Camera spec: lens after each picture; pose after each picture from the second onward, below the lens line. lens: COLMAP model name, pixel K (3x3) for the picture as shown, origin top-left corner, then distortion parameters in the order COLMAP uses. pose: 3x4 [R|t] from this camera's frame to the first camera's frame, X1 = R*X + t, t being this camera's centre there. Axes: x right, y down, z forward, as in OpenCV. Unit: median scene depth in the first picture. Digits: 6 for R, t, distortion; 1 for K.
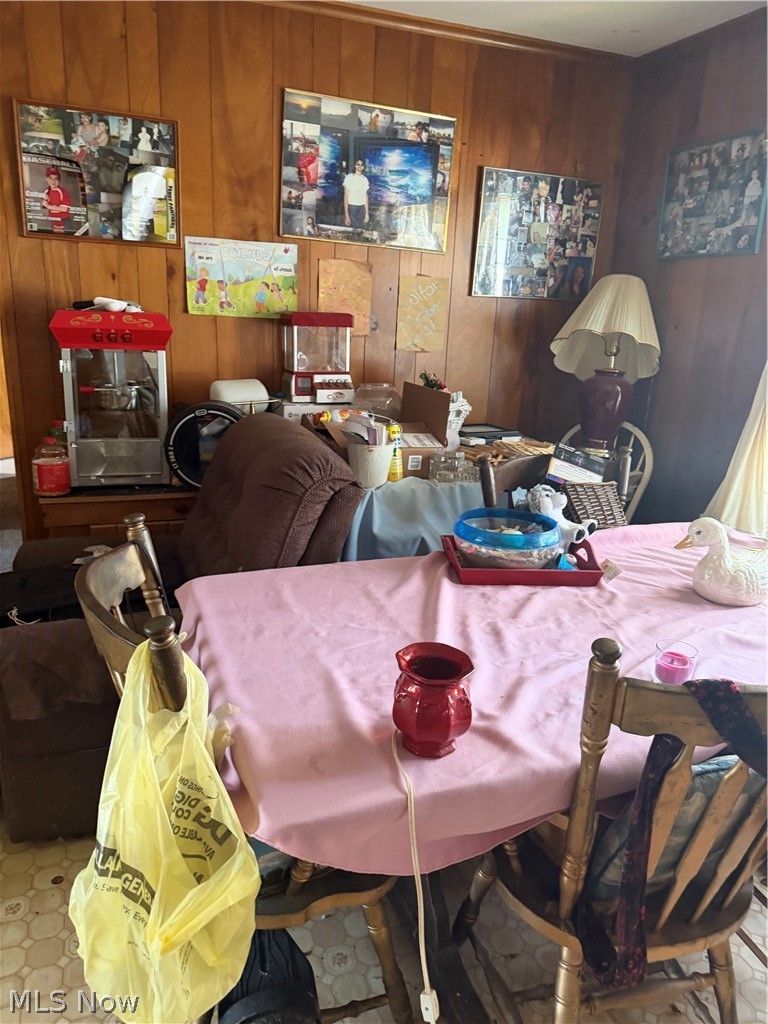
lens RADIAL K [[714.9, 0, 380.1], [0, 714.9, 519.9], [0, 0, 1]] dist [-0.007680, -0.014574]
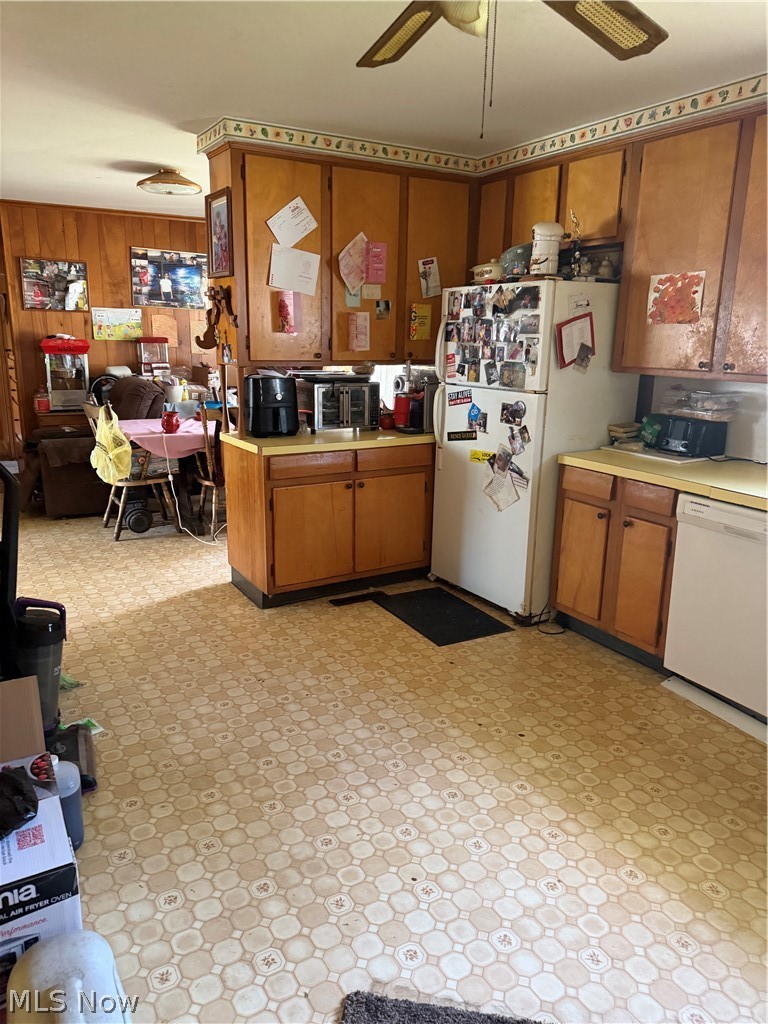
lens RADIAL K [[714.9, 0, 390.2], [0, 714.9, 505.8], [0, 0, 1]] dist [-0.007680, -0.014574]
pose [[0.983181, -0.067072, 0.169870, 0.258830], [0.075688, 0.996126, -0.044761, 0.444833], [-0.166209, 0.056865, 0.984449, -1.473174]]
